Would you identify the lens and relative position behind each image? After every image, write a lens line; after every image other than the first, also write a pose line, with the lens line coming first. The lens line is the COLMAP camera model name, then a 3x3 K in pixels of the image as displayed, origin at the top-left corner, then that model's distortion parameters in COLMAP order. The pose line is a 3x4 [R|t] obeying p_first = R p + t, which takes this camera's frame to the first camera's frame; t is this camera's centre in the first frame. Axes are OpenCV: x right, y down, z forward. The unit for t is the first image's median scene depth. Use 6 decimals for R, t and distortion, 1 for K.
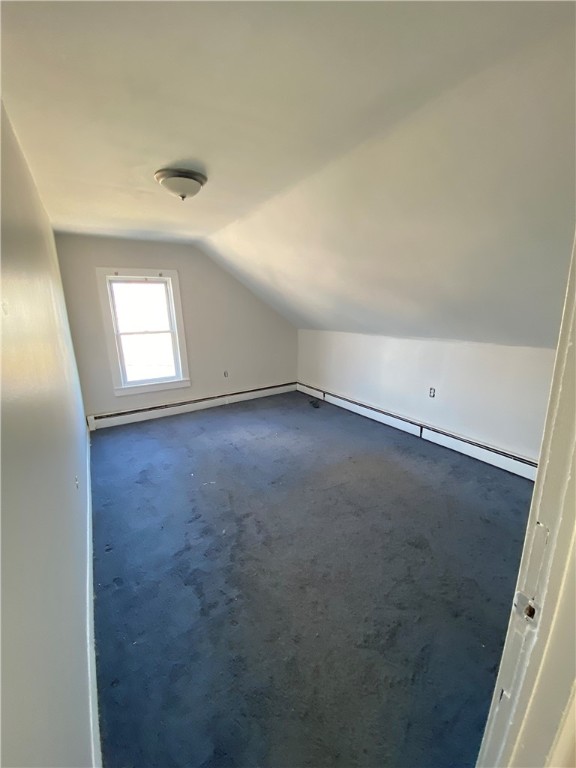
lens RADIAL K [[316.7, 0, 288.0], [0, 316.7, 384.0], [0, 0, 1]] dist [0.000686, 0.000121]
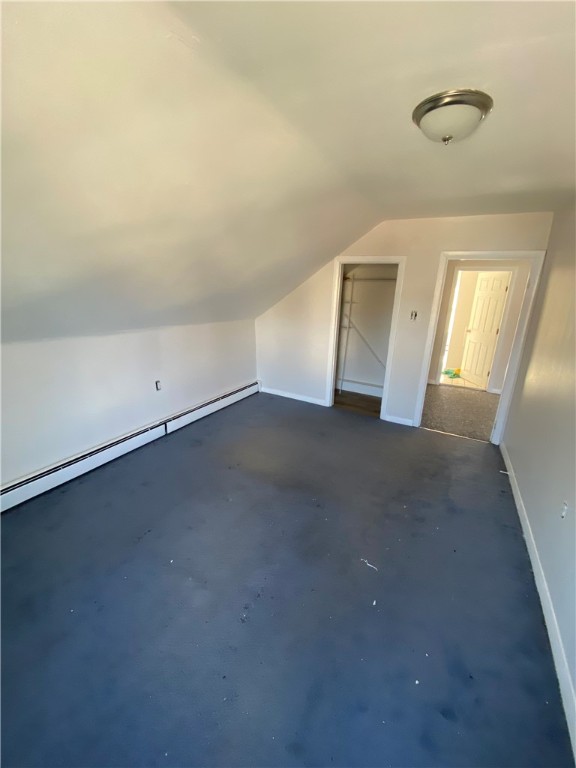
lens RADIAL K [[309.7, 0, 288.0], [0, 309.7, 384.0], [0, 0, 1]] dist [-0.000006, -0.000089]
pose [[-0.486845, -0.232009, 0.842112, -0.585515], [0.210392, 0.904550, 0.370844, -0.273132], [-0.847772, 0.357718, -0.391563, 1.193761]]
